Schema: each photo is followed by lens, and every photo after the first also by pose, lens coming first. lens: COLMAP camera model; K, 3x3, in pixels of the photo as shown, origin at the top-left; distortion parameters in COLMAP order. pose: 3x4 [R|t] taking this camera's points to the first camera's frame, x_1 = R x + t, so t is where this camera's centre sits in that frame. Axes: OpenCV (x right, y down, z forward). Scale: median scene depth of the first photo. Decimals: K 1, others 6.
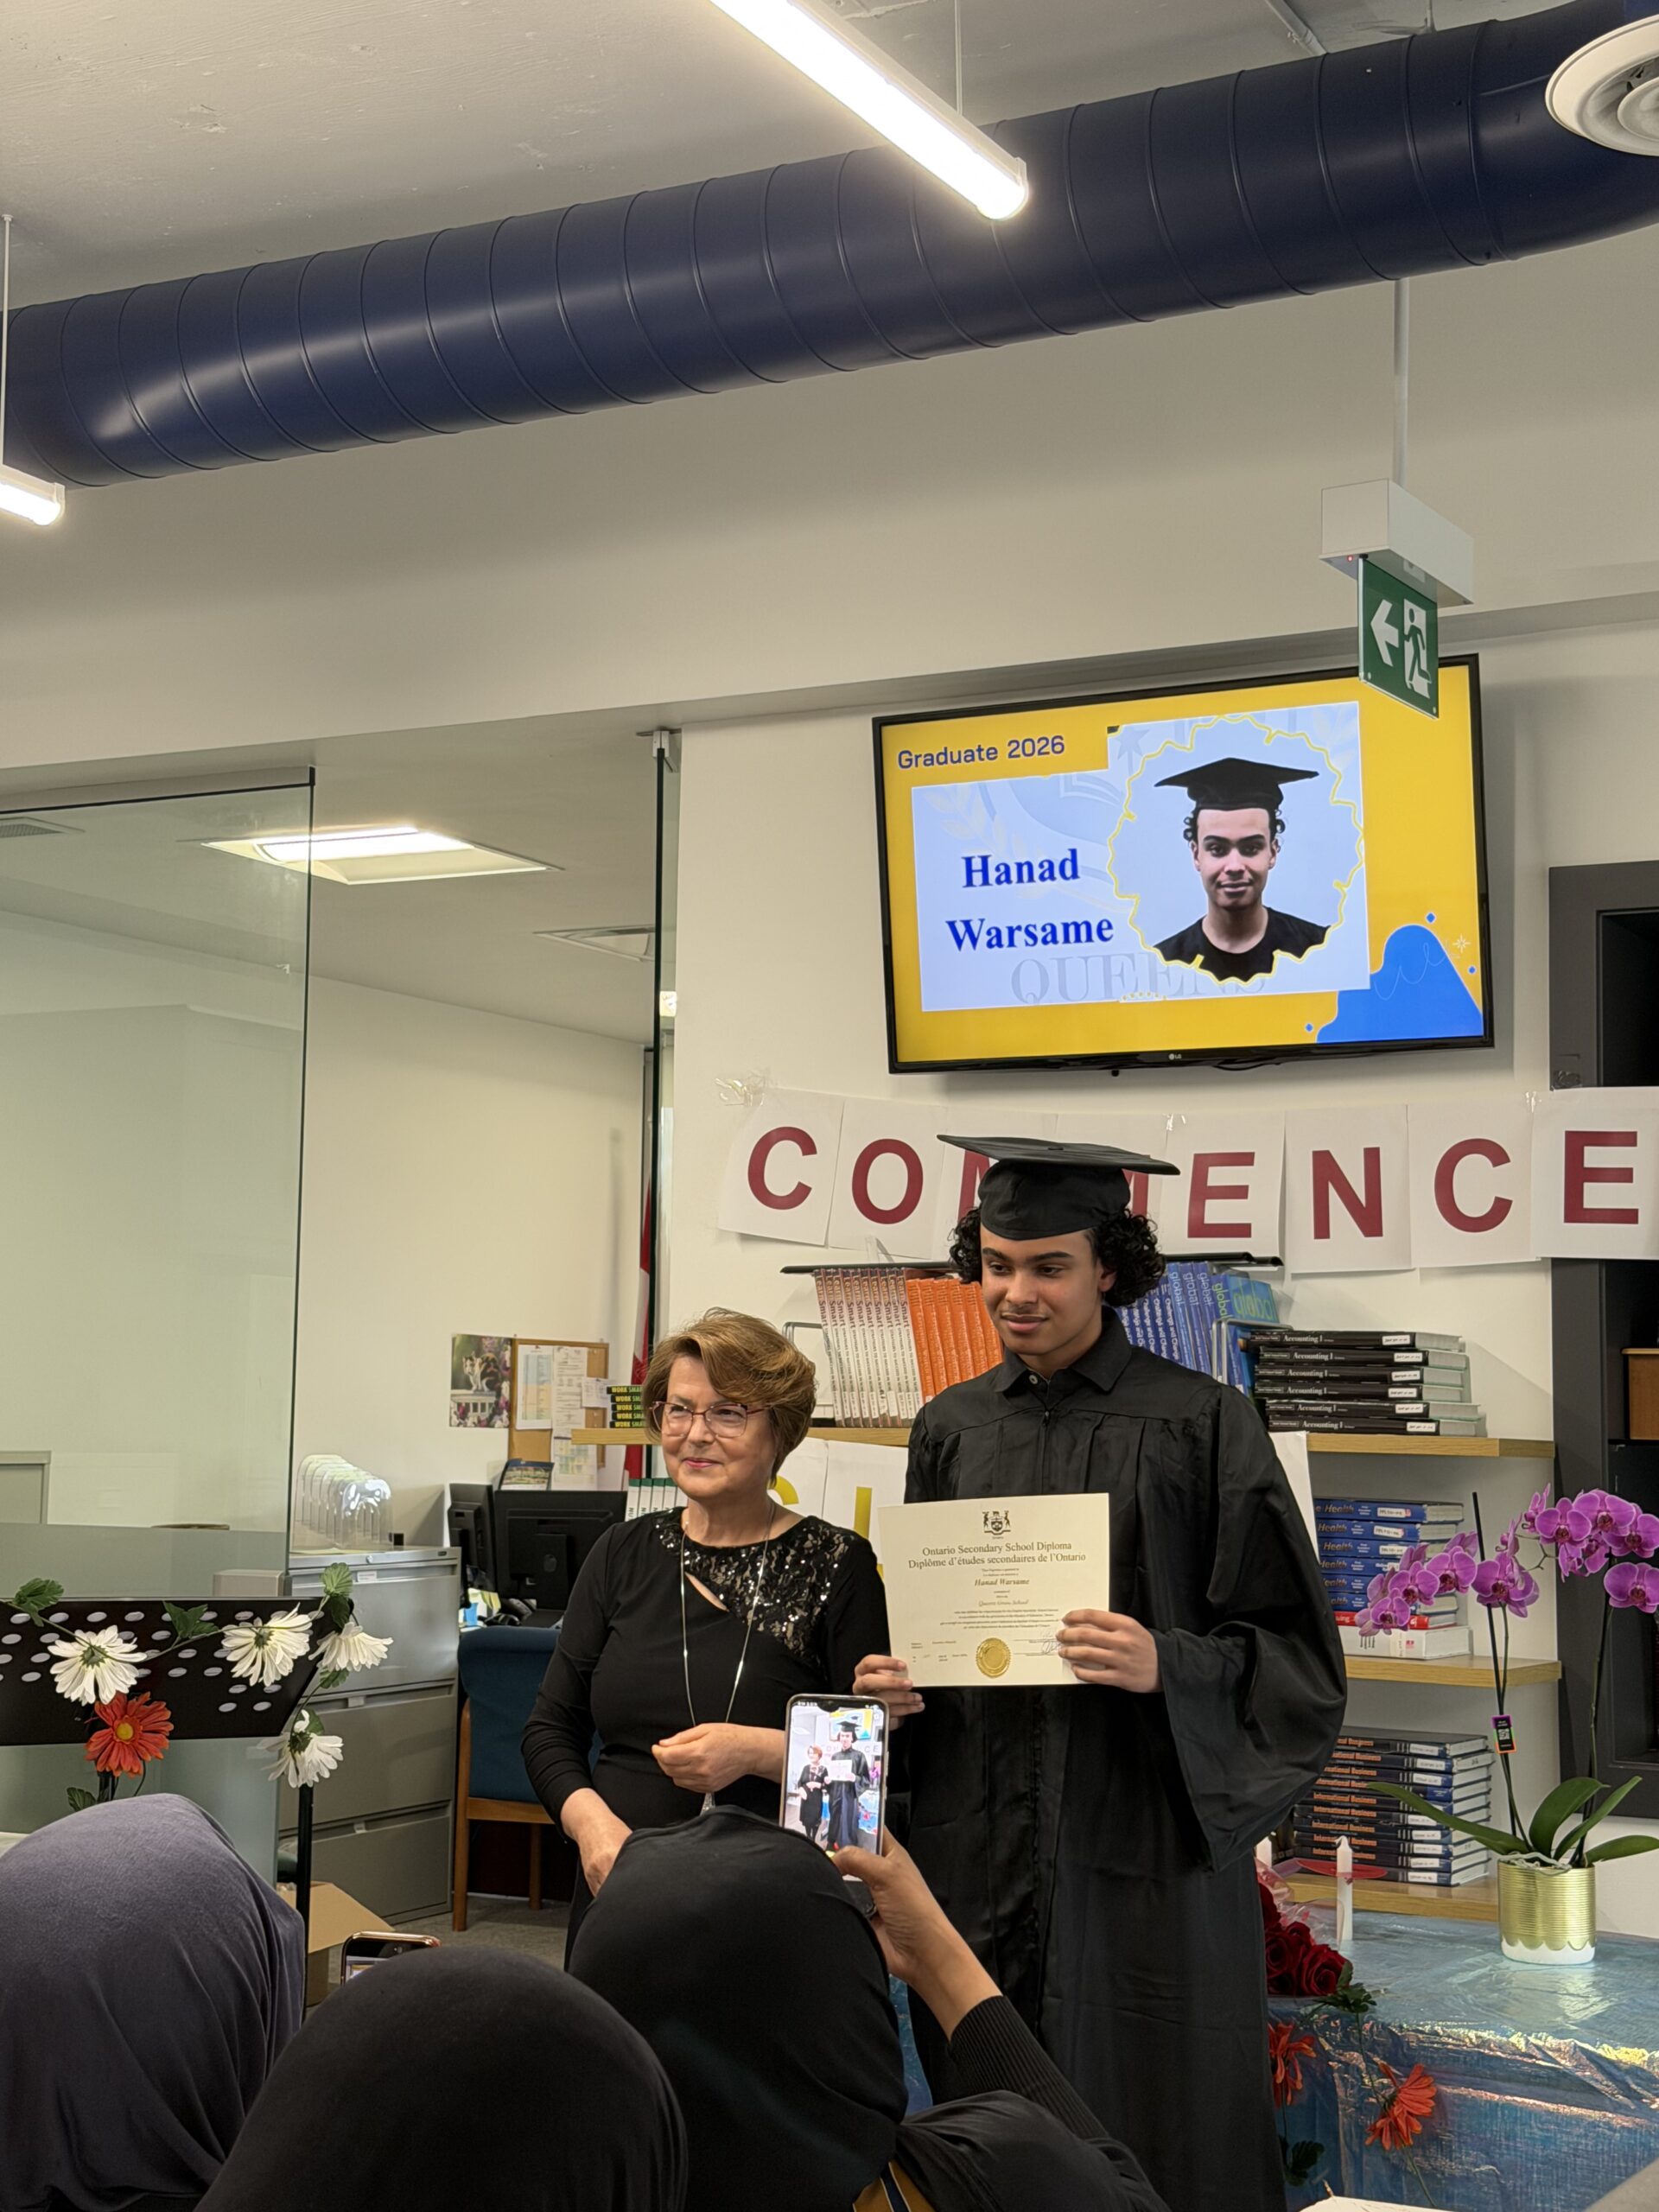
lens RADIAL K [[3229.6, 0, 836.4], [0, 3229.6, 1107.2], [0, 0, 1]] dist [0.140054, 0.000000]
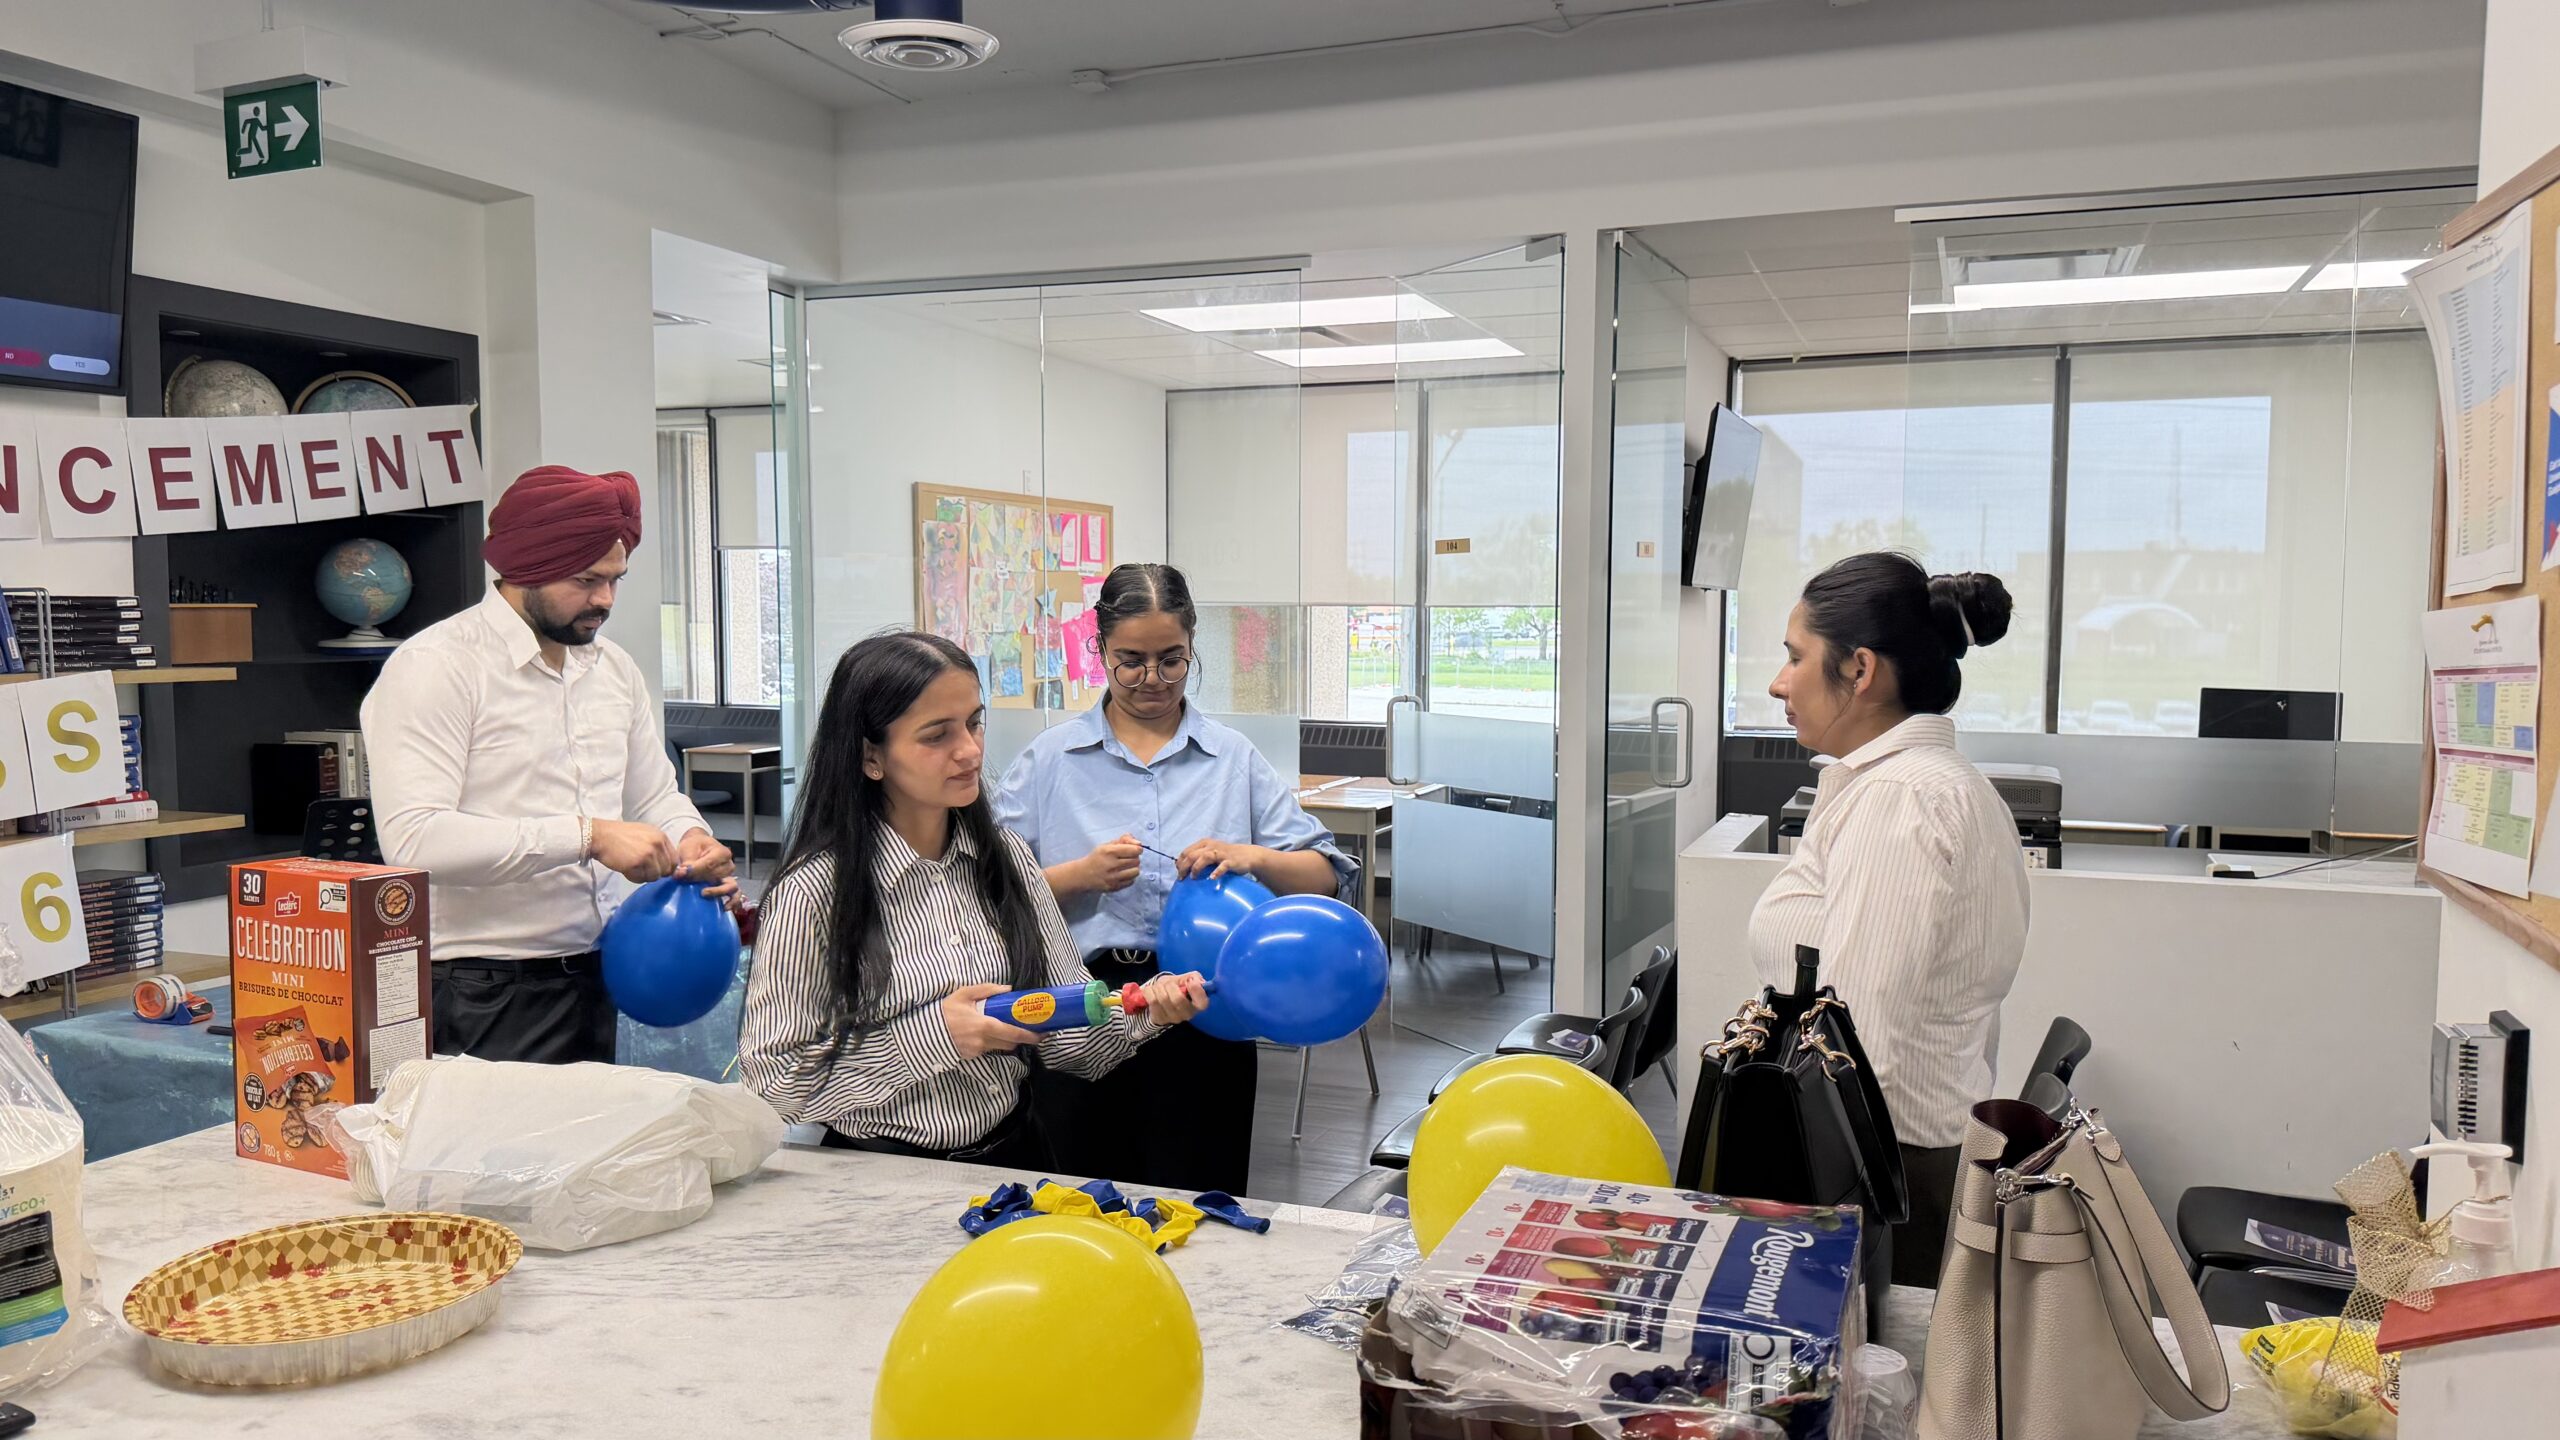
lens RADIAL K [[1786.8, 0, 1267.5], [0, 1786.8, 735.7], [0, 0, 1]] dist [0.096780, -0.128140]
pose [[-0.103150, -0.086211, 0.990923, -0.640420], [-0.100022, 0.992086, 0.075900, 0.018123], [-0.989624, -0.091285, -0.110957, 0.560162]]
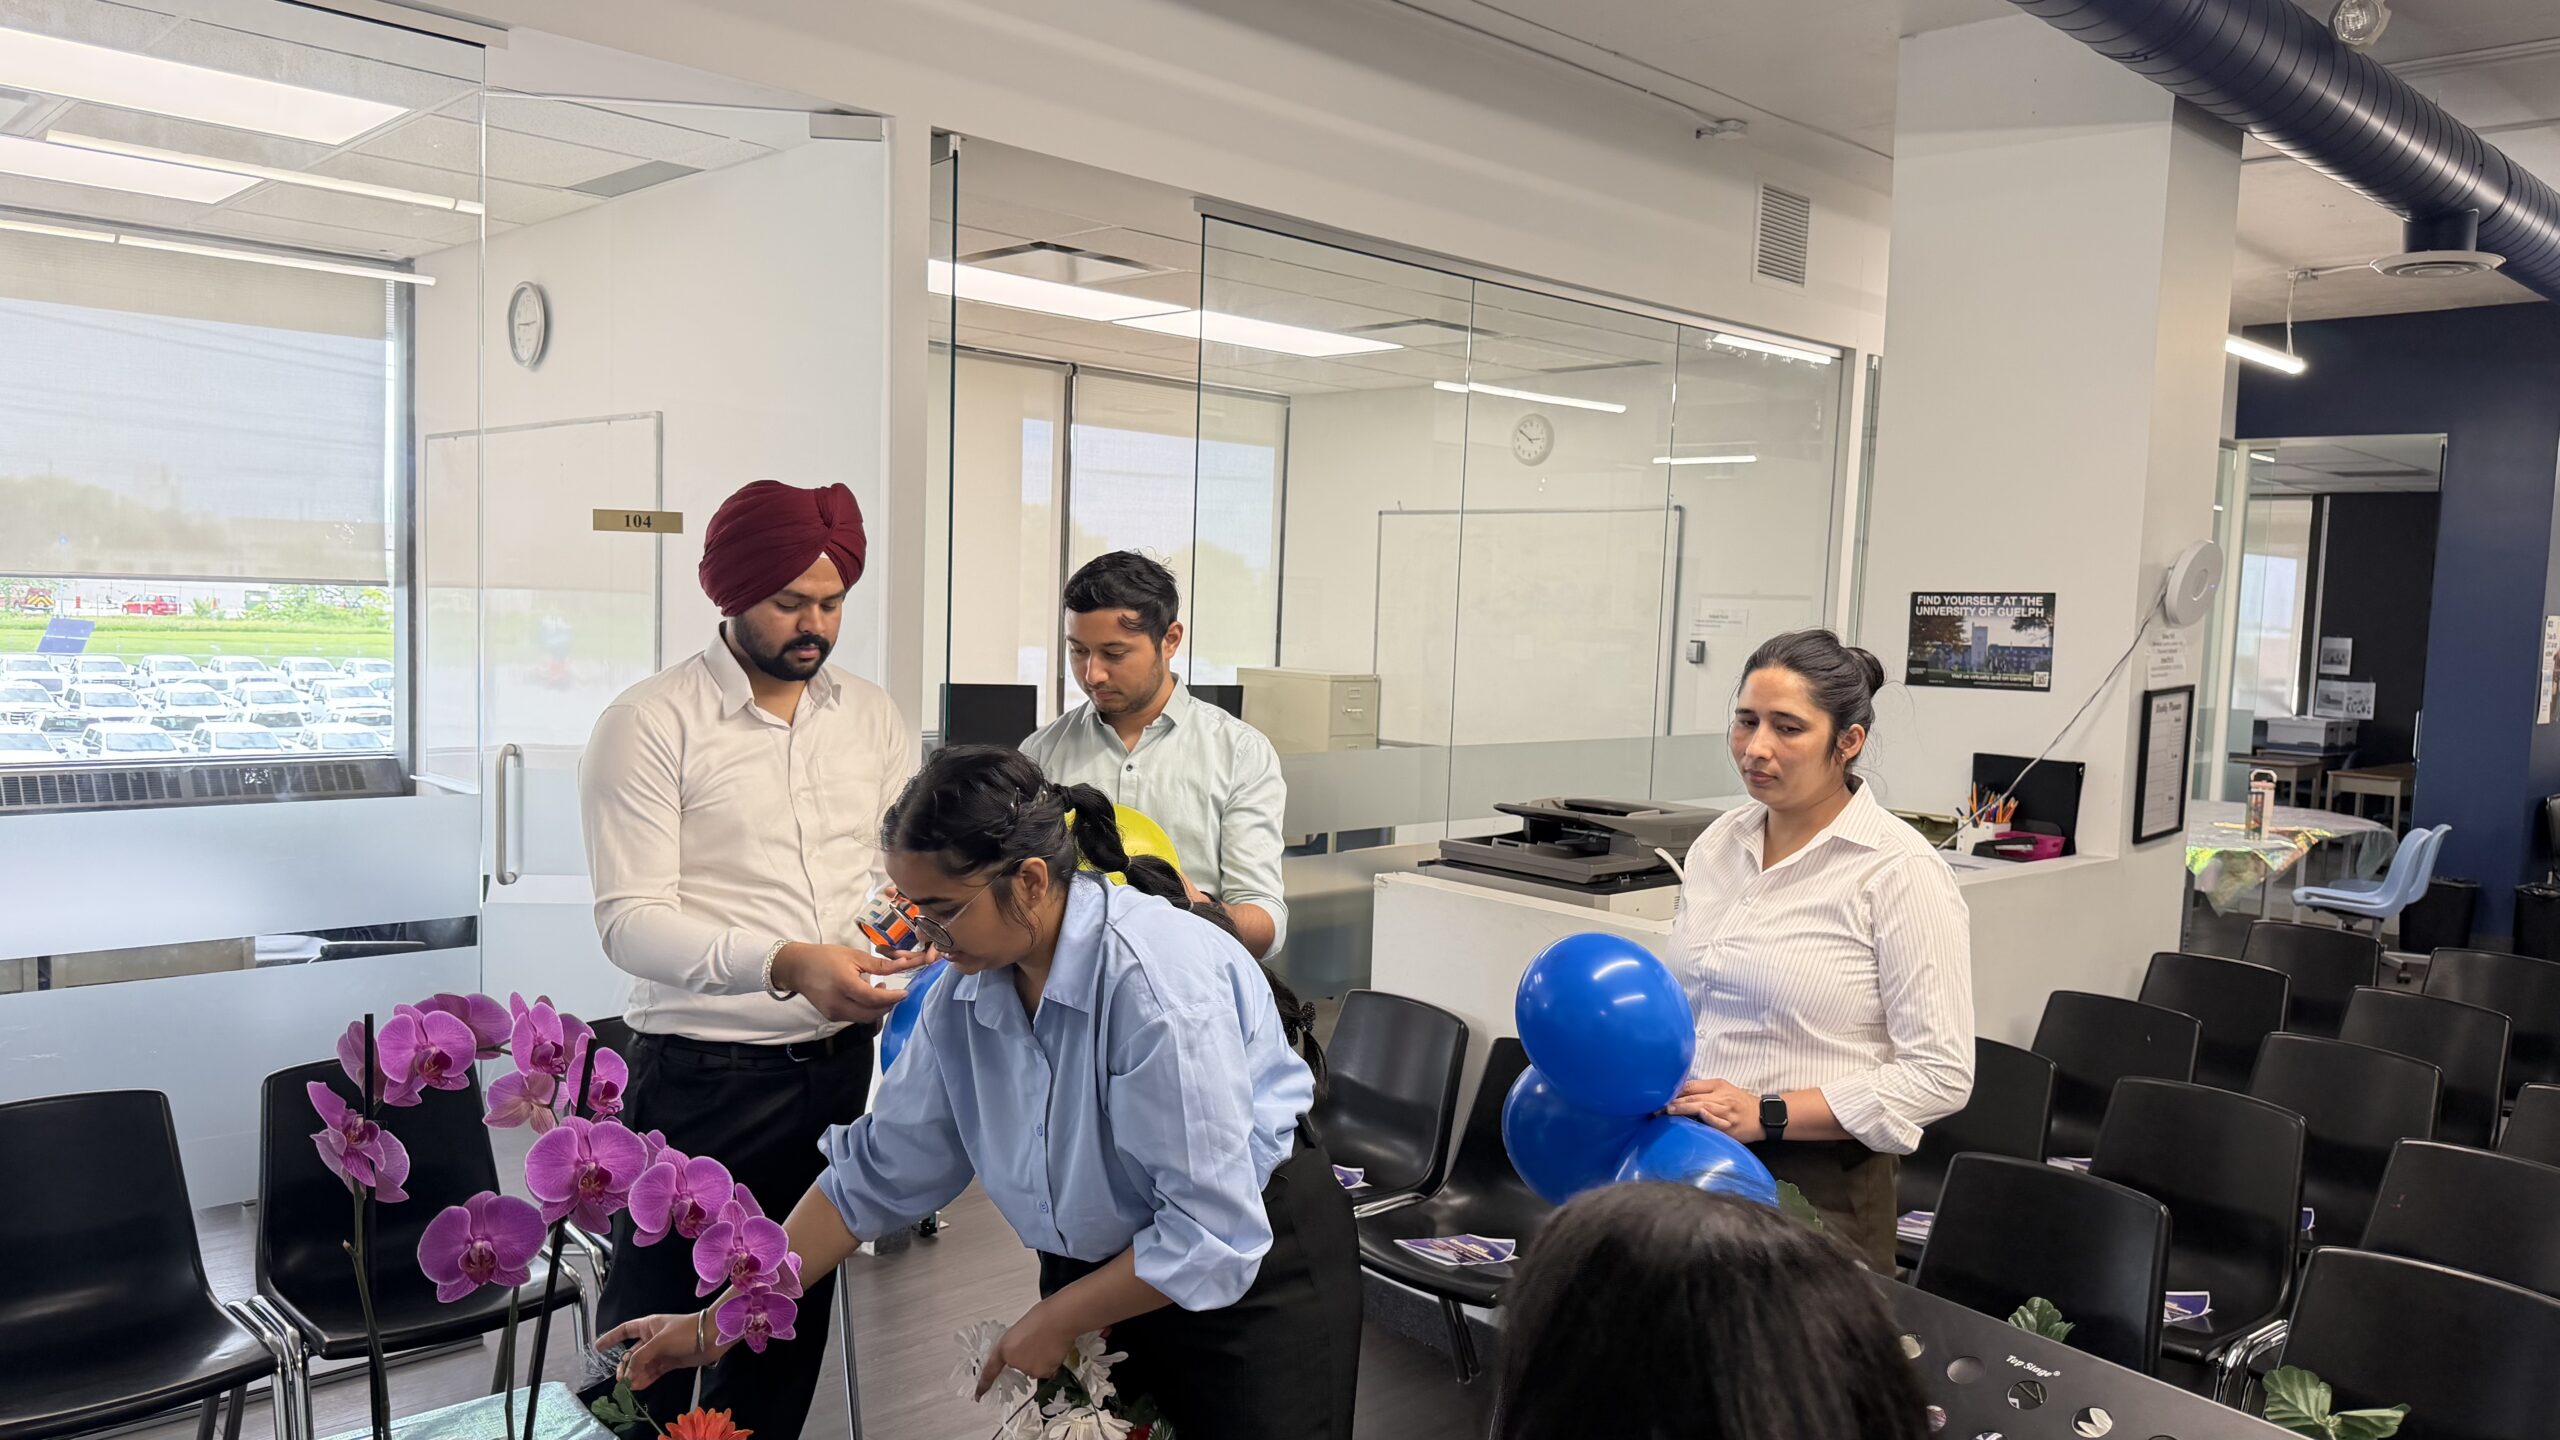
lens RADIAL K [[1786.8, 0, 1279.7], [0, 1786.8, 717.4], [0, 0, 1]] dist [0.096780, -0.128140]
pose [[-0.946036, -0.070863, 0.316219, -0.016163], [-0.081372, 0.996480, -0.020133, 0.049877], [-0.313679, -0.044778, -0.948473, 0.972599]]
